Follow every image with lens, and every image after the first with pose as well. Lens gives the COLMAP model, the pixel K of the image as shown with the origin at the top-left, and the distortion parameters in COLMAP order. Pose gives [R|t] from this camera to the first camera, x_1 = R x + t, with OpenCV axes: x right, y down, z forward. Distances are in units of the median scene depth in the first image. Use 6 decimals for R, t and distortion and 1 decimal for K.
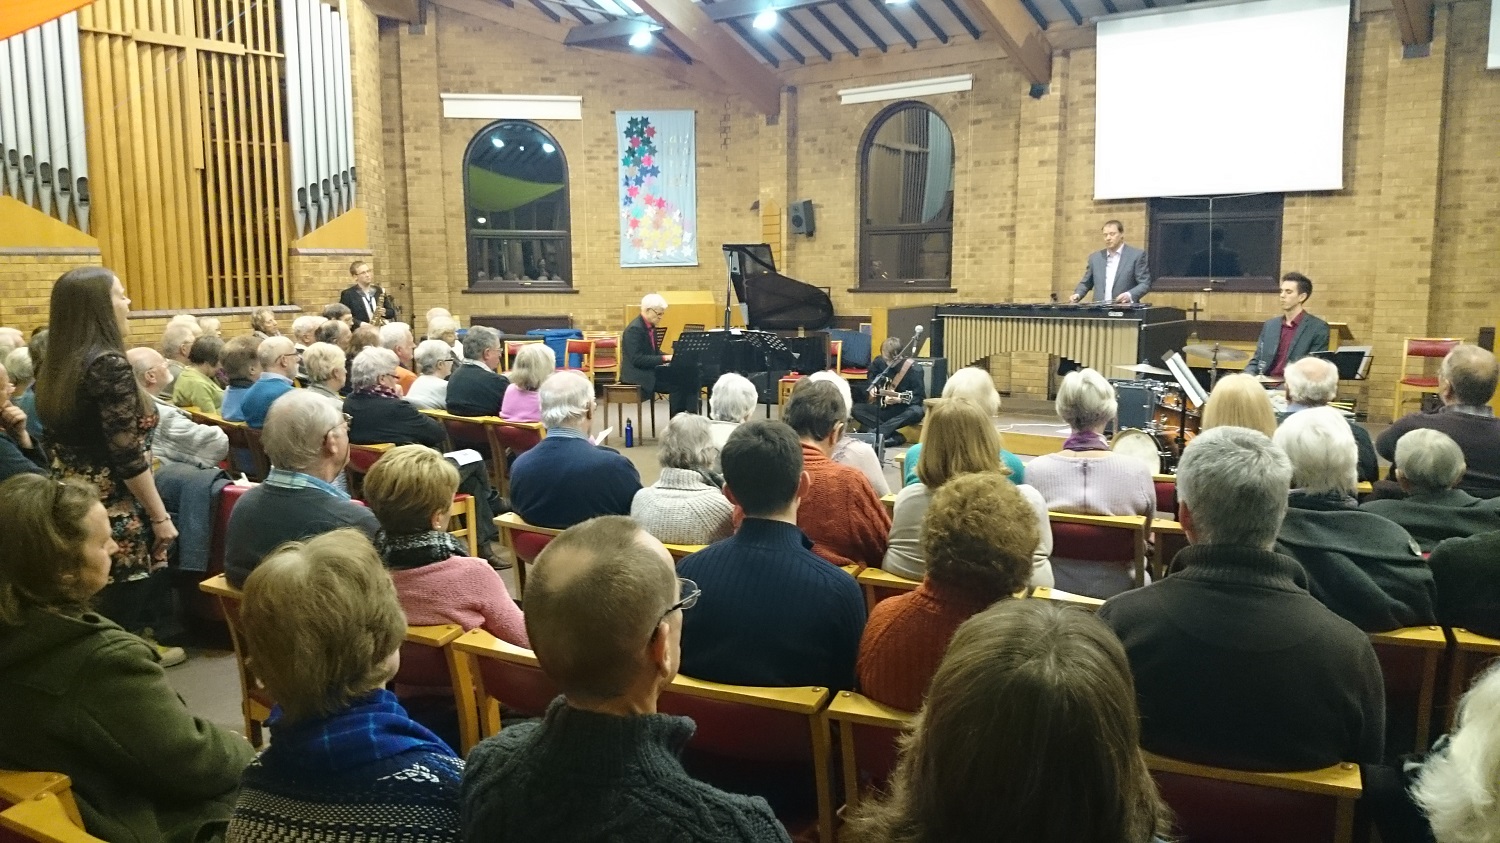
lens RADIAL K [[1192.4, 0, 735.6], [0, 1192.4, 435.0], [0, 0, 1]] dist [0.208353, -0.405329]
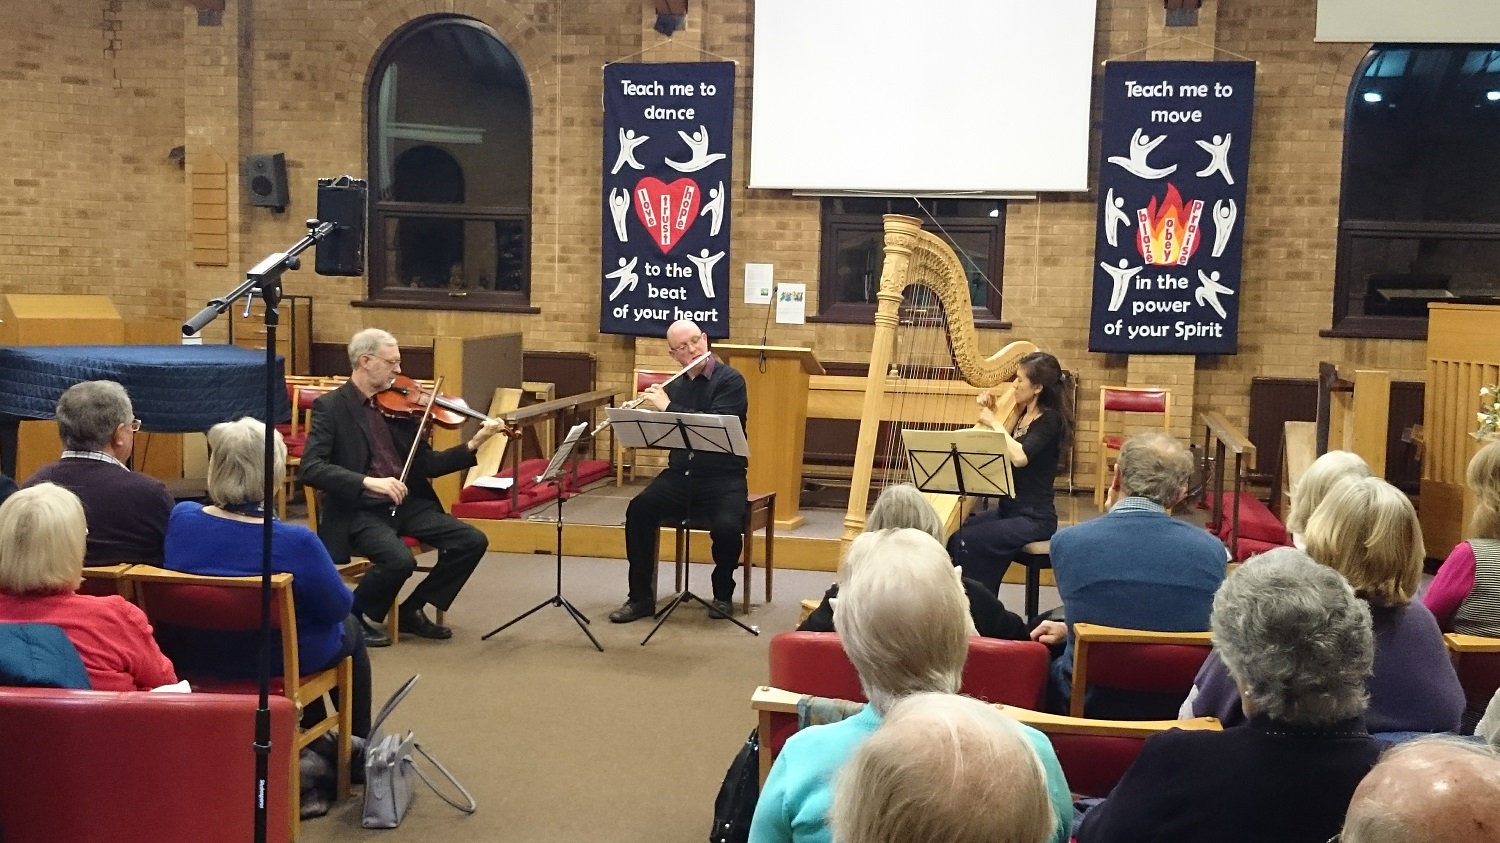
lens RADIAL K [[1634.2, 0, 750.0], [0, 1634.2, 421.5], [0, 0, 1]] dist [0.316005, -0.870390]
pose [[0.881737, -0.006840, 0.471692, -0.130352], [0.029318, 0.998757, -0.040322, -0.018983], [-0.470830, 0.049383, 0.880841, 0.149803]]
